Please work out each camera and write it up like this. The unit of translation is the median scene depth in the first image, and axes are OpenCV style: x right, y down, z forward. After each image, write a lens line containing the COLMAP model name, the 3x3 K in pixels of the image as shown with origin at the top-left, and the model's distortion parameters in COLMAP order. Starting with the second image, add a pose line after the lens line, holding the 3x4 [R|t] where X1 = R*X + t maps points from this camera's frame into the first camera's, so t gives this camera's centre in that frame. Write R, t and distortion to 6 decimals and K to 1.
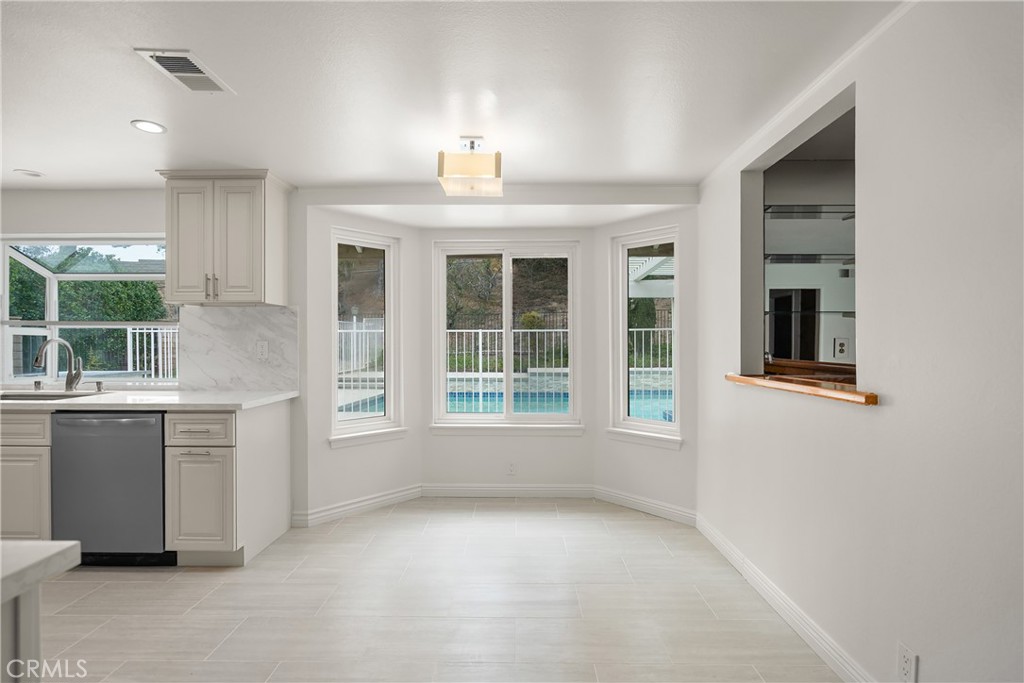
lens RADIAL K [[472.3, 0, 508.1], [0, 472.3, 340.7], [0, 0, 1]] dist [-0.002061, 0.001550]
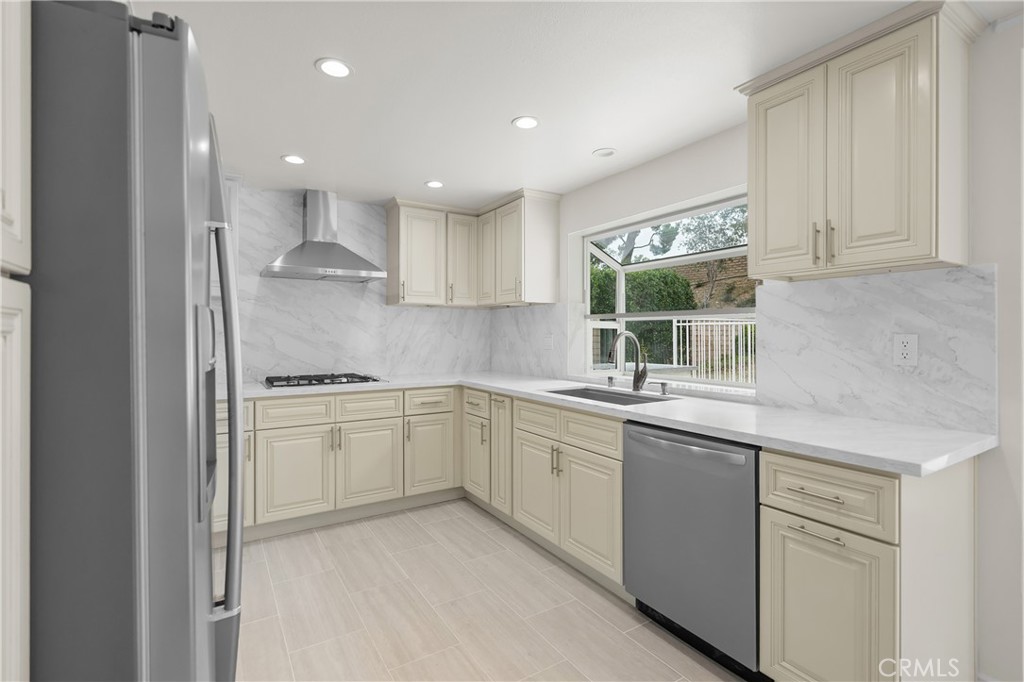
lens RADIAL K [[472.3, 0, 508.3], [0, 472.3, 336.7], [0, 0, 1]] dist [-0.002061, 0.001550]
pose [[0.545569, 0.005723, -0.838046, -0.315079], [0.000080, 0.999976, 0.006881, -0.000250], [0.838066, -0.003821, 0.545556, 0.311990]]
